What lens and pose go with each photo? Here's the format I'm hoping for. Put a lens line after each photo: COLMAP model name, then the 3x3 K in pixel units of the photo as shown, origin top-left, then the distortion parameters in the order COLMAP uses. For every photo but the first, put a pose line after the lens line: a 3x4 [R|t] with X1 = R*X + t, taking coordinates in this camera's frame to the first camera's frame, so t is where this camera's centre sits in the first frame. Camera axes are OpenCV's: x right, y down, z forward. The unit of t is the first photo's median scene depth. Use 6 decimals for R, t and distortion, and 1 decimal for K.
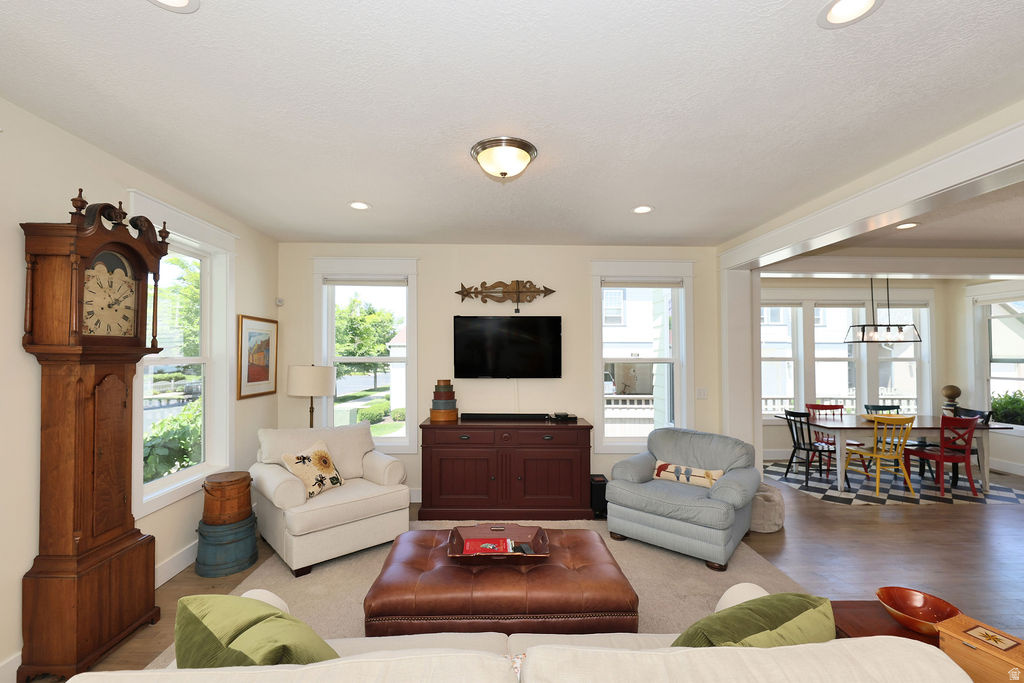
lens RADIAL K [[430.8, 0, 503.7], [0, 430.8, 338.9], [0, 0, 1]] dist [-0.003320, -0.000561]
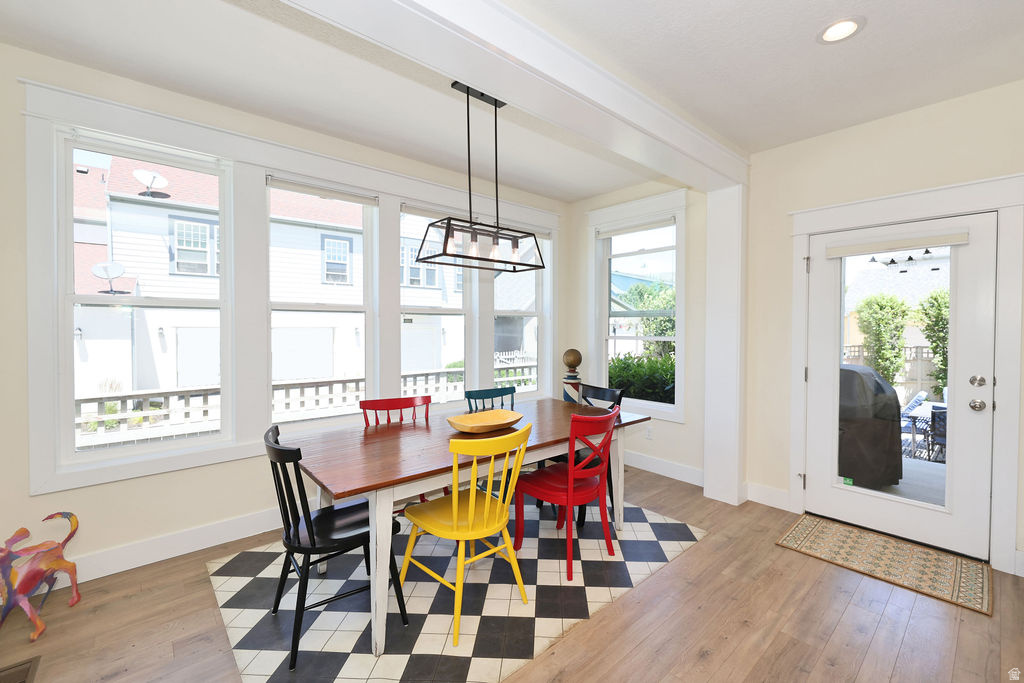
lens RADIAL K [[430.8, 0, 514.6], [0, 430.8, 334.1], [0, 0, 1]] dist [-0.003320, -0.000561]
pose [[0.758111, -0.013668, 0.651982, 0.525019], [-0.016807, 0.999039, 0.040487, 0.057966], [-0.651909, -0.041652, 0.757153, 0.542787]]
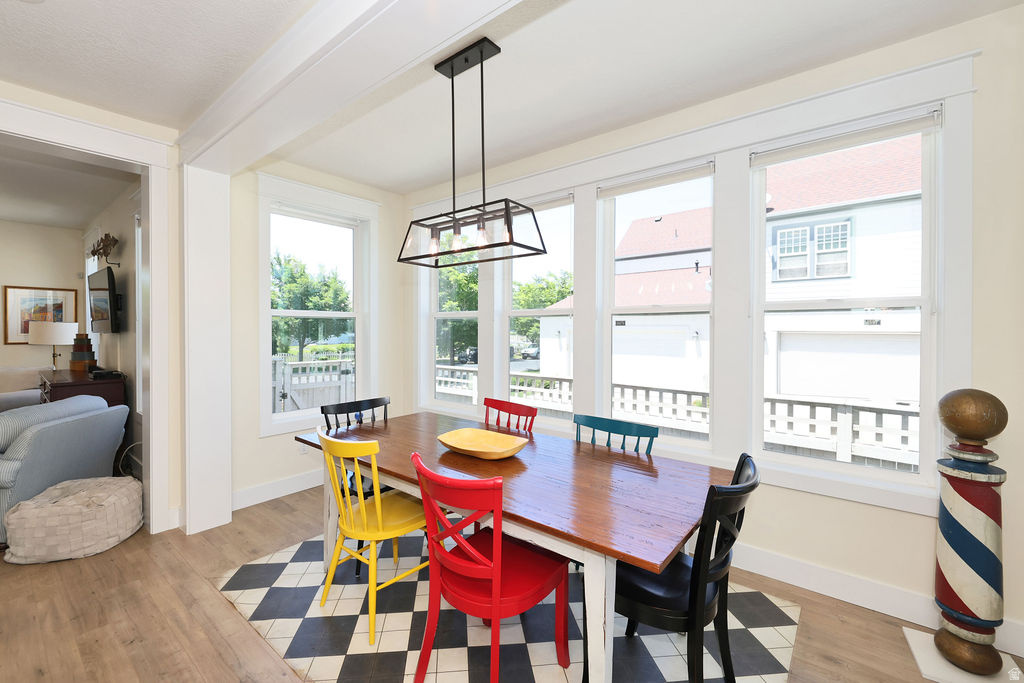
lens RADIAL K [[430.8, 0, 511.0], [0, 430.8, 334.2], [0, 0, 1]] dist [-0.003320, -0.000561]
pose [[0.764179, 0.003660, -0.644993, 1.025692], [0.019252, 0.999409, 0.028482, 0.062283], [0.644716, -0.034183, 0.763657, 0.629329]]
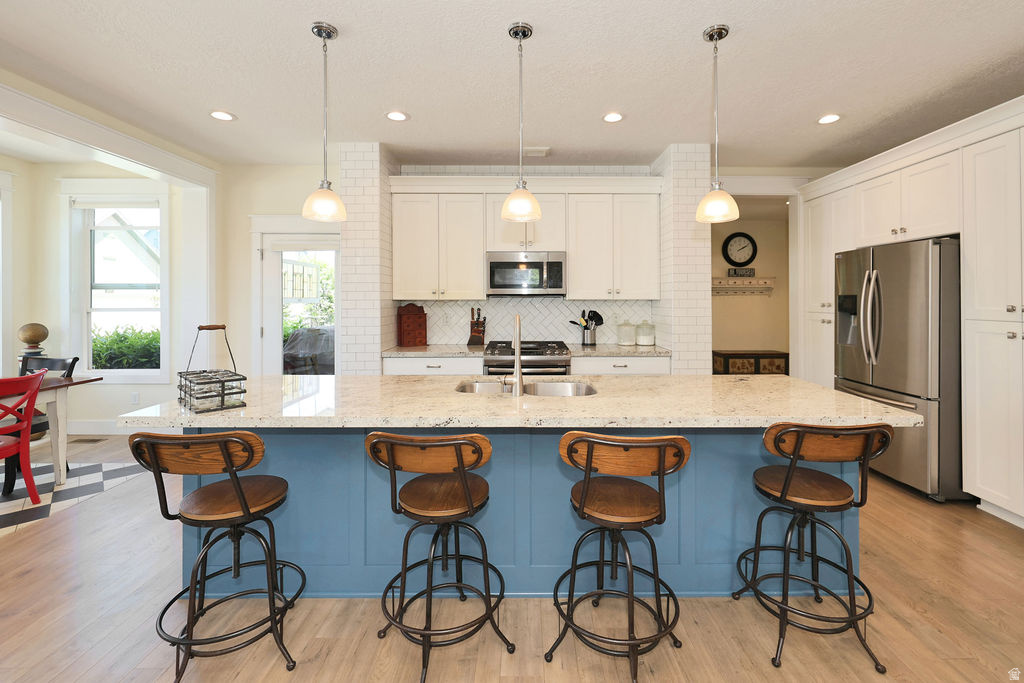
lens RADIAL K [[430.8, 0, 521.7], [0, 430.8, 299.1], [0, 0, 1]] dist [-0.003320, -0.000561]
pose [[-0.002770, -0.005106, 0.999983, 0.402152], [-0.026070, 0.999647, 0.005032, 0.049934], [-0.999656, -0.026055, -0.002902, 0.268973]]
